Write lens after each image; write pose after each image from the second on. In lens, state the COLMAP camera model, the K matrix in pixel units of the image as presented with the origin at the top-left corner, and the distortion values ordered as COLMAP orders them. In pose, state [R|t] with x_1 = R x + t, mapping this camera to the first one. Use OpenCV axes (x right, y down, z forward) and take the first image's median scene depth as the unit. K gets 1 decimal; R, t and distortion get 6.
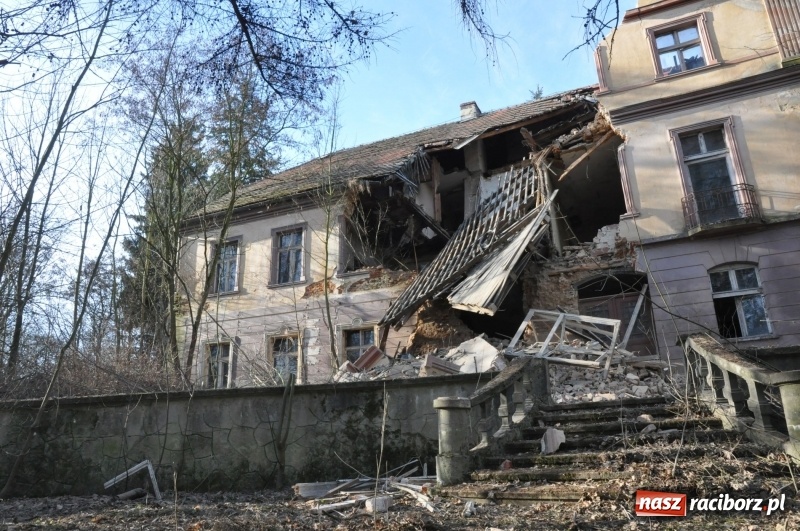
lens RADIAL K [[558.8, 0, 398.7], [0, 558.8, 272.8], [0, 0, 1]] dist [-0.123089, 0.089310]
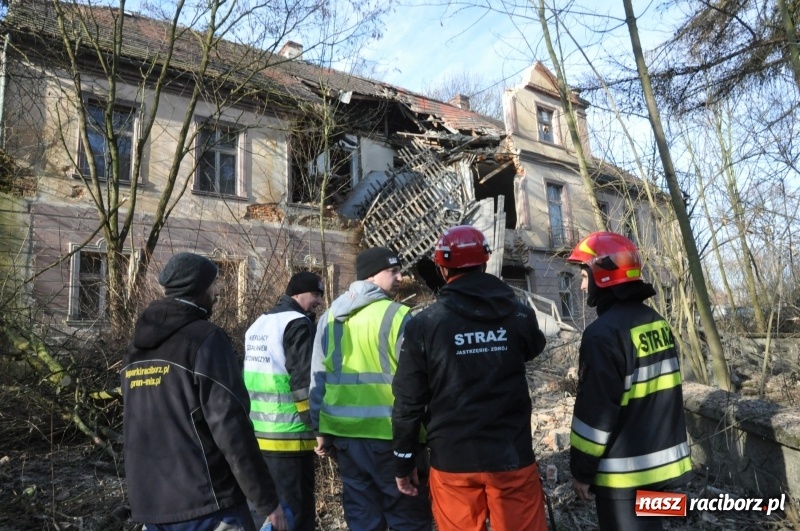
lens RADIAL K [[558.8, 0, 404.0], [0, 558.8, 246.6], [0, 0, 1]] dist [-0.123089, 0.089310]
pose [[0.488625, 0.170412, 0.855690, -0.954712], [-0.224397, 0.972294, -0.065497, 0.110498], [-0.843144, -0.160011, 0.513327, 0.486982]]
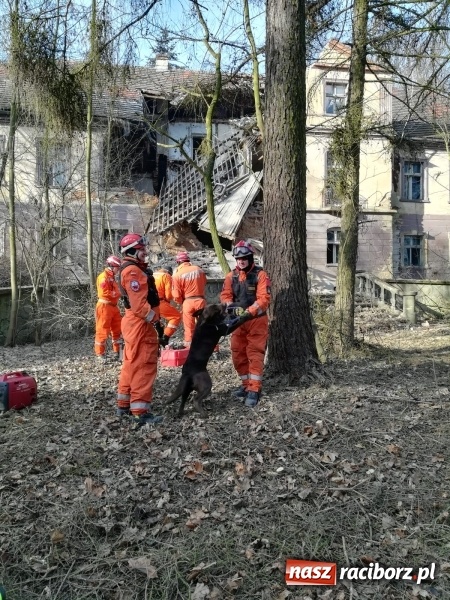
lens RADIAL K [[479.7, 0, 224.1], [0, 479.7, 302.3], [0, 0, 1]] dist [0.062294, -0.063617]
pose [[0.821881, 0.023613, 0.569169, -0.673516], [-0.188887, 0.953913, 0.233179, -0.081089], [-0.537432, -0.299154, 0.788463, -0.258341]]
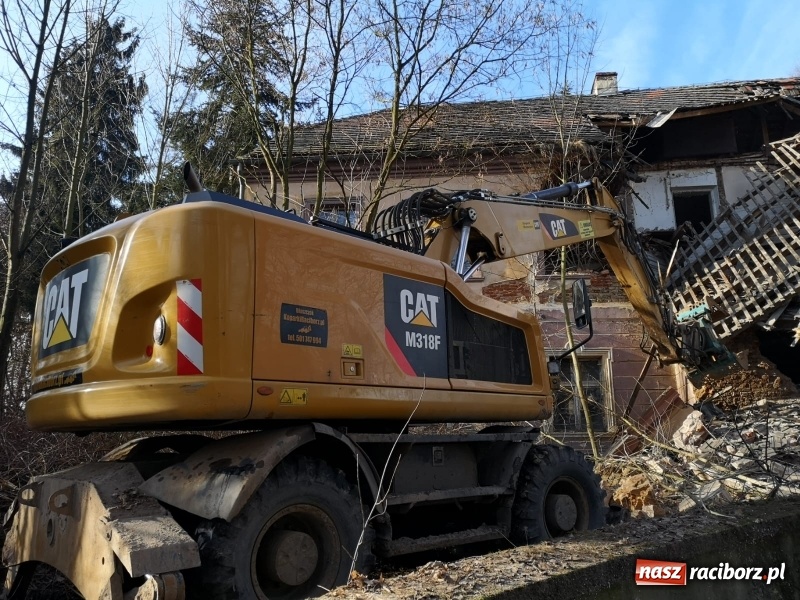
lens RADIAL K [[639.6, 0, 400.1], [0, 639.6, 301.8], [0, 0, 1]] dist [0.062294, -0.063617]
pose [[0.955185, 0.116536, 0.272106, -0.607503], [-0.120751, 0.992682, -0.001264, 0.071811], [-0.270262, -0.031649, 0.962267, 0.361386]]
